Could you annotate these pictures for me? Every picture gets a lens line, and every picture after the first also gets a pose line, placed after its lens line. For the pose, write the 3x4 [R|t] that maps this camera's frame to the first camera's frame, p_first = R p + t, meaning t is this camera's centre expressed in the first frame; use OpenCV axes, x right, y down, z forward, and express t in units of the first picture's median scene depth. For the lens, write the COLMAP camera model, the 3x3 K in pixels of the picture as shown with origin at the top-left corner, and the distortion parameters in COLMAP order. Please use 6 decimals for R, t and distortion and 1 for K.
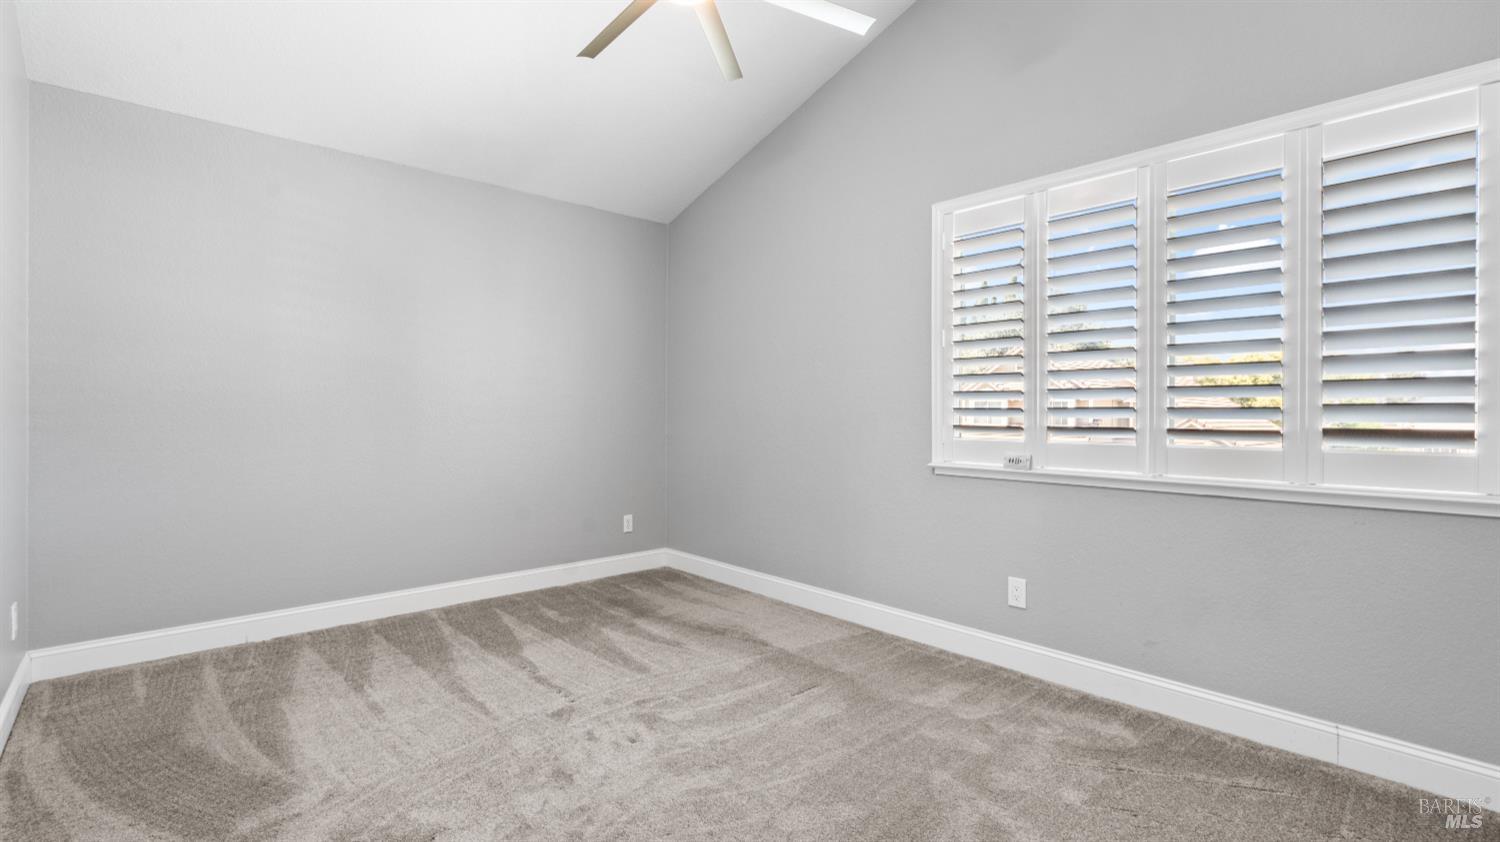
lens RADIAL K [[669.7, 0, 750.0], [0, 669.7, 421.0], [0, 0, 1]] dist [-0.002389, -0.000177]
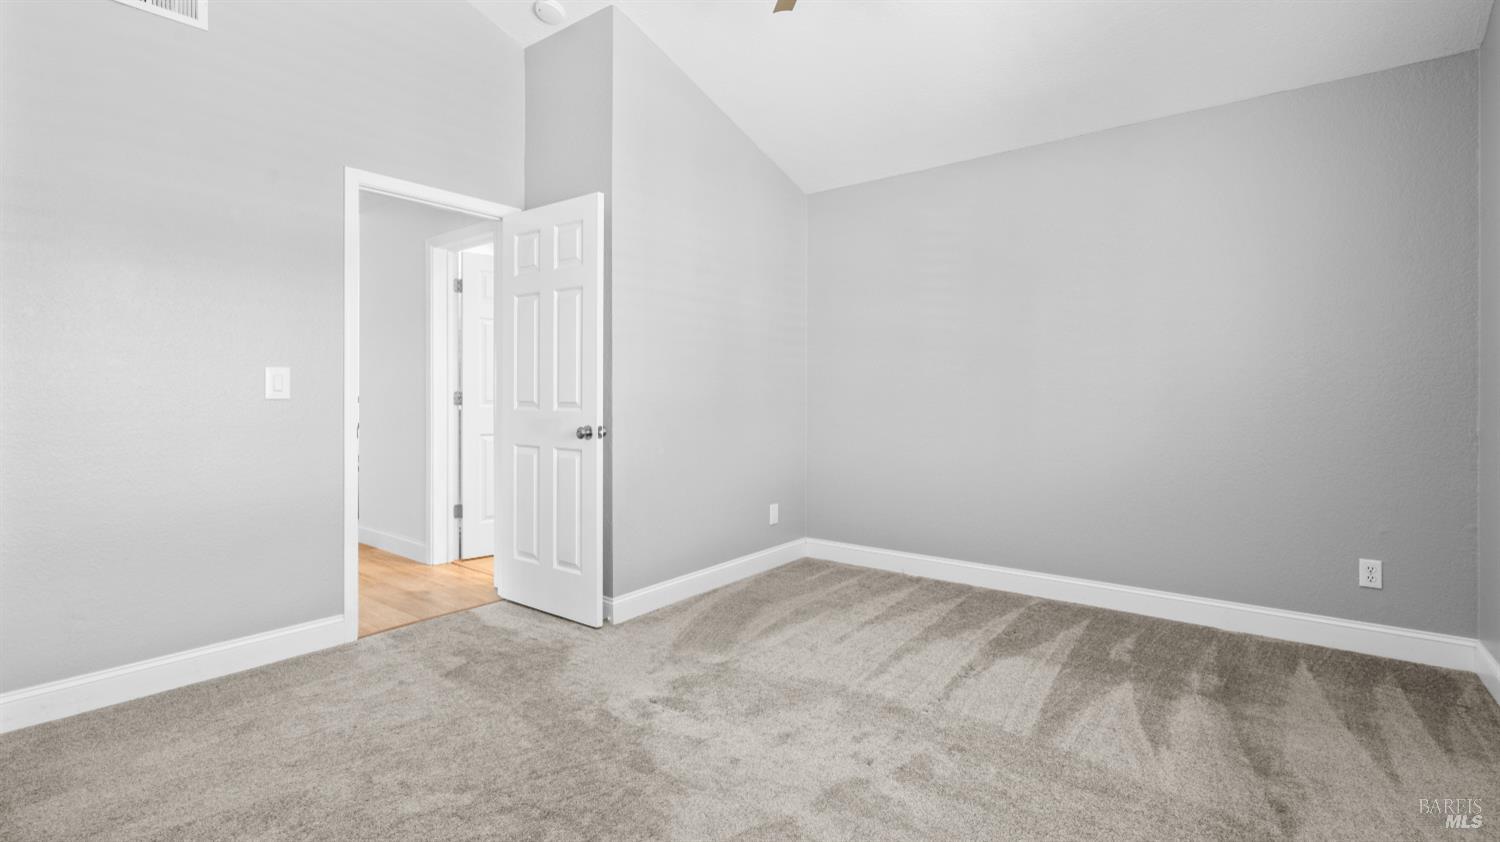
lens RADIAL K [[668.6, 0, 744.9], [0, 668.6, 390.4], [0, 0, 1]] dist [0.001356, 0.000300]
pose [[0.182969, -0.011404, -0.983053, 0.462919], [-0.015569, 0.999774, -0.014496, 0.005640], [0.982995, 0.017957, 0.182750, 0.476017]]
